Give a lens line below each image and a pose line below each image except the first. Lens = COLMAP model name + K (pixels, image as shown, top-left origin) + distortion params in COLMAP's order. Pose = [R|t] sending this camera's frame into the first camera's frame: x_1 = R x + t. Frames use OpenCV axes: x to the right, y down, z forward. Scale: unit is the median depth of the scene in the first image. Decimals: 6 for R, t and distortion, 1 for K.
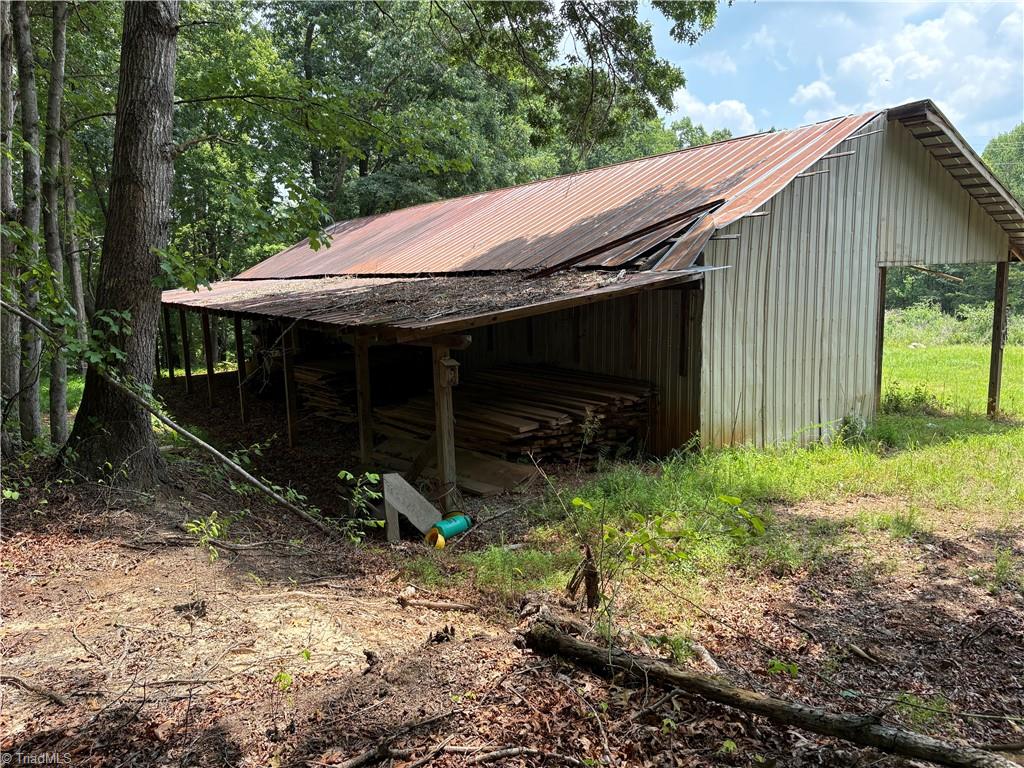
lens RADIAL K [[794.8, 0, 510.1], [0, 794.8, 386.1], [0, 0, 1]] dist [0.003266, -0.006184]
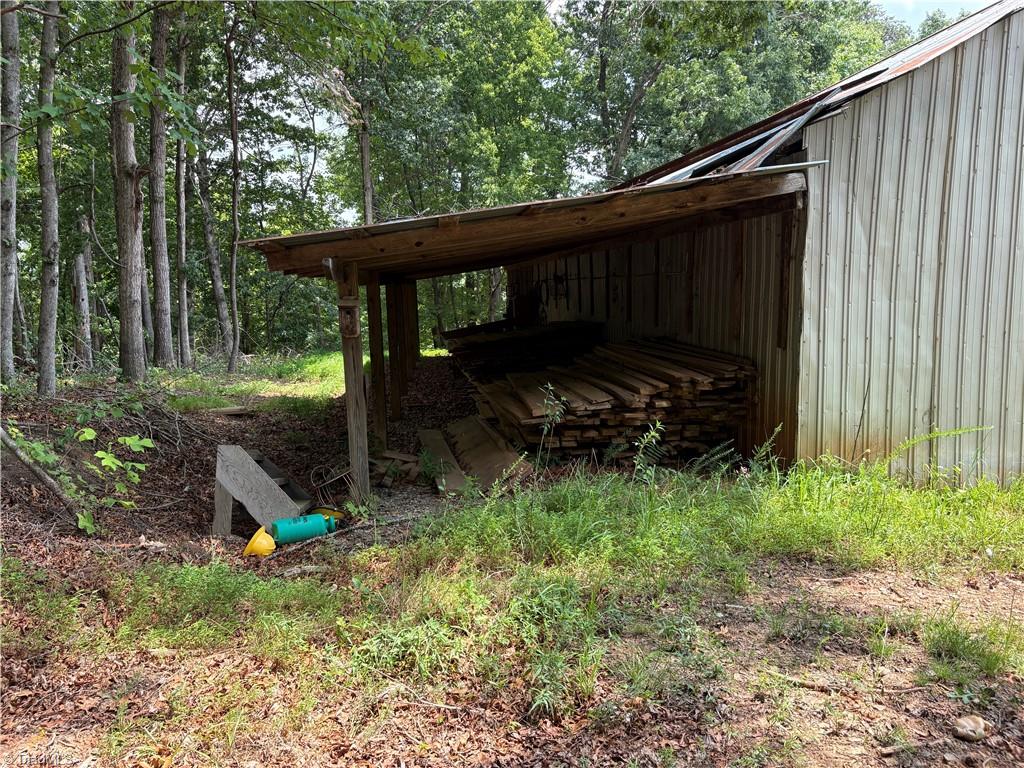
lens RADIAL K [[794.8, 0, 513.6], [0, 794.8, 383.2], [0, 0, 1]] dist [0.003266, -0.006184]
pose [[0.899969, 0.056108, -0.432329, 0.298982], [-0.058406, 0.998261, 0.007974, 0.022637], [0.432025, 0.018074, 0.901681, 0.324505]]
